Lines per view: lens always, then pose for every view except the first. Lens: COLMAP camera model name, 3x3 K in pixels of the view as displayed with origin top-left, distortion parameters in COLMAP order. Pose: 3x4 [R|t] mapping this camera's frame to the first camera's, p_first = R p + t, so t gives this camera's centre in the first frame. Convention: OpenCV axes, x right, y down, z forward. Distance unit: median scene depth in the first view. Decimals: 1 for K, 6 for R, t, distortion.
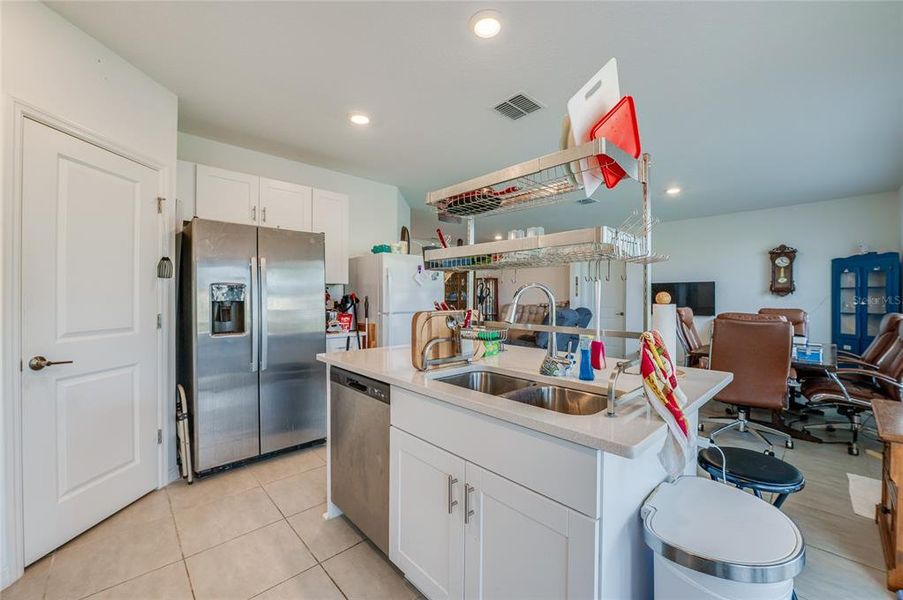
lens RADIAL K [[361.0, 0, 451.5], [0, 361.0, 300.0], [0, 0, 1]] dist [-0.012444, 0.000137]
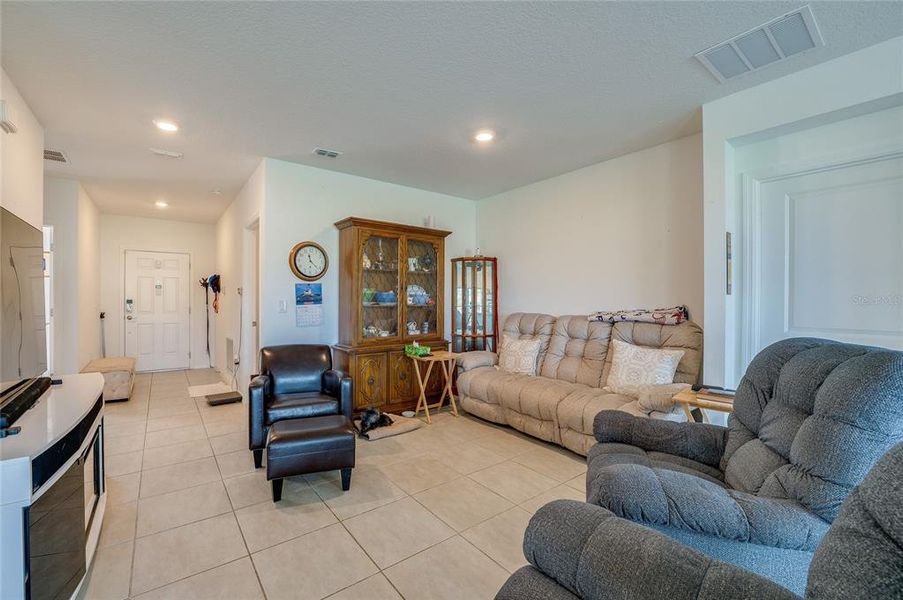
lens RADIAL K [[374.2, 0, 451.5], [0, 374.2, 300.0], [0, 0, 1]] dist [-0.010086, -0.000036]
pose [[0.996041, -0.001411, -0.088888, 0.117747], [0.001230, 0.999997, -0.002087, -0.004885], [0.088891, 0.001970, 0.996039, 0.551935]]
